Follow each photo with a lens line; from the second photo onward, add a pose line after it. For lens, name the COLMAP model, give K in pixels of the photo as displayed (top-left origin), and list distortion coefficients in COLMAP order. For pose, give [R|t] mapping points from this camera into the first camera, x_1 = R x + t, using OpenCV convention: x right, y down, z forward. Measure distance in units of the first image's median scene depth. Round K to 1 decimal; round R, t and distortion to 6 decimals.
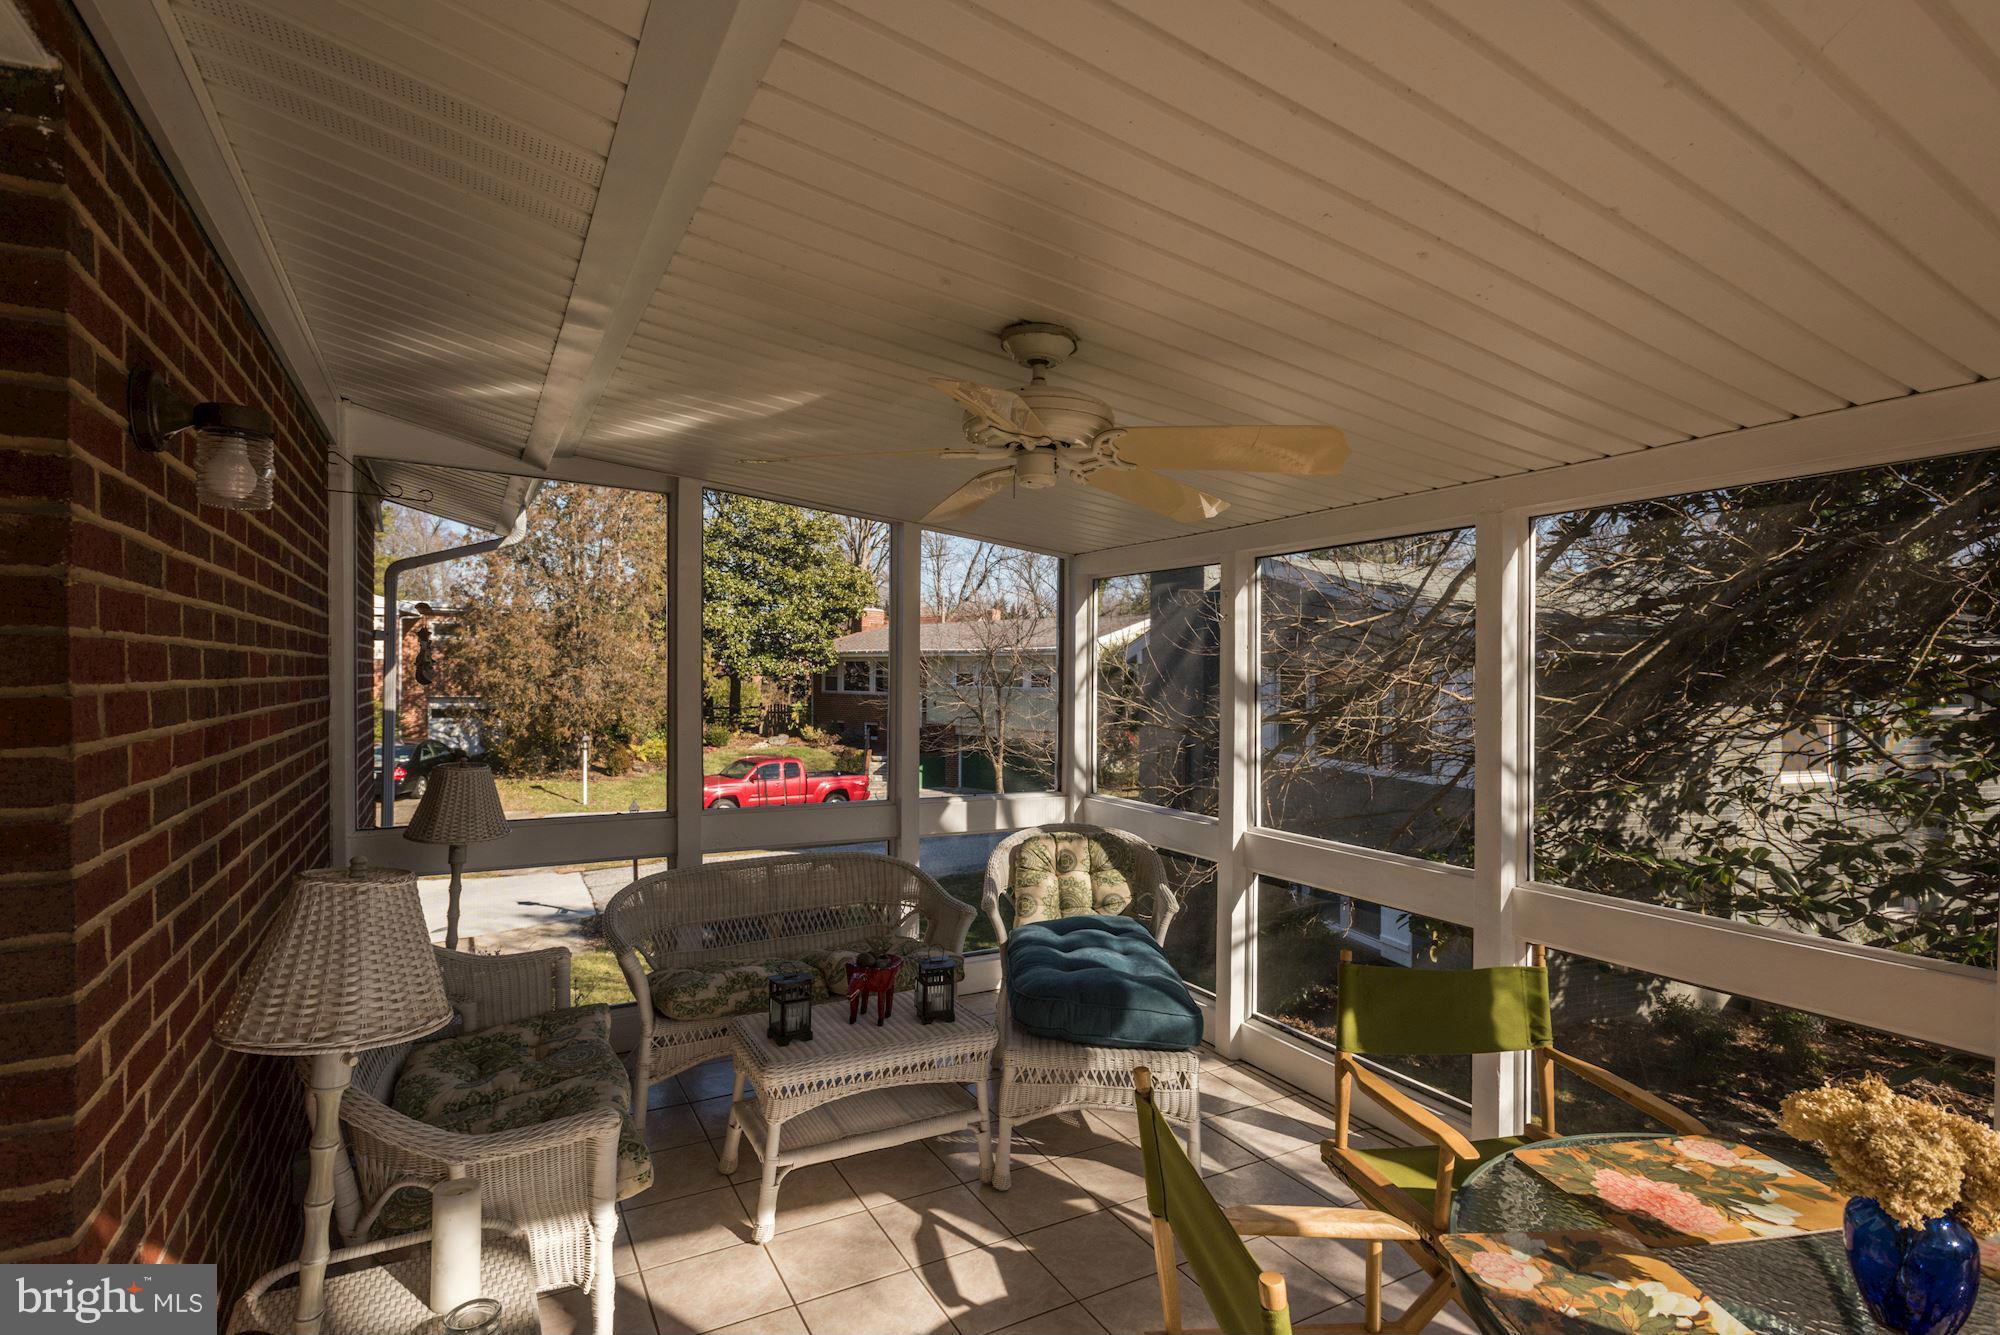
lens RADIAL K [[987.0, 0, 1000.0], [0, 987.0, 667.5], [0, 0, 1]] dist [-0.060486, 0.028846]
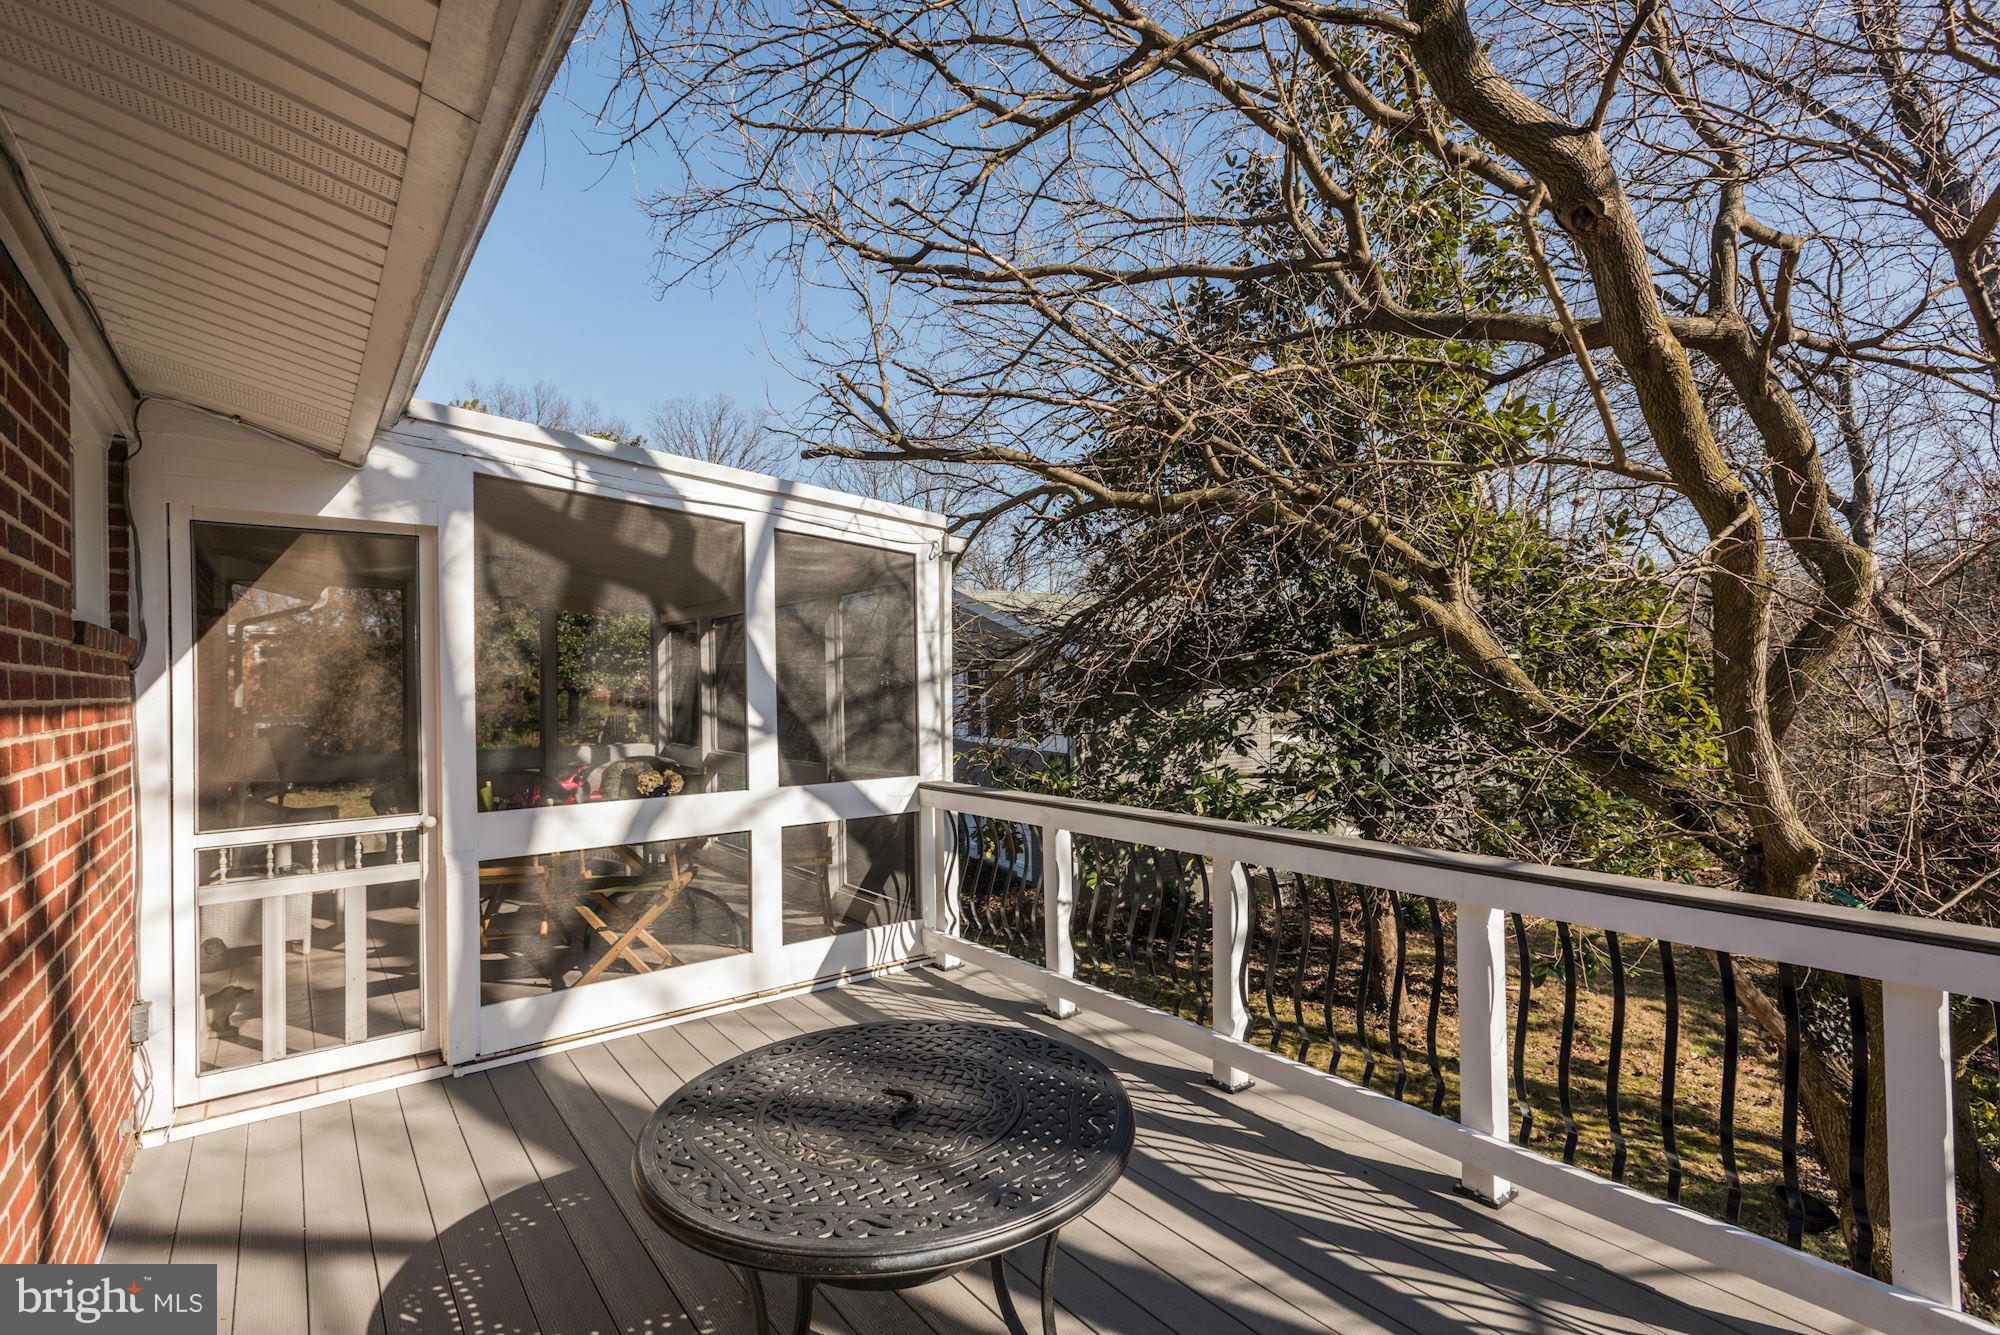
lens RADIAL K [[967.2, 0, 1029.7], [0, 967.2, 668.9], [0, 0, 1]] dist [-0.082125, 0.046144]
pose [[0.986189, -0.021063, 0.164281, 0.307396], [0.020923, 0.999778, 0.002581, -0.001699], [-0.164299, 0.000891, 0.986410, -0.551324]]
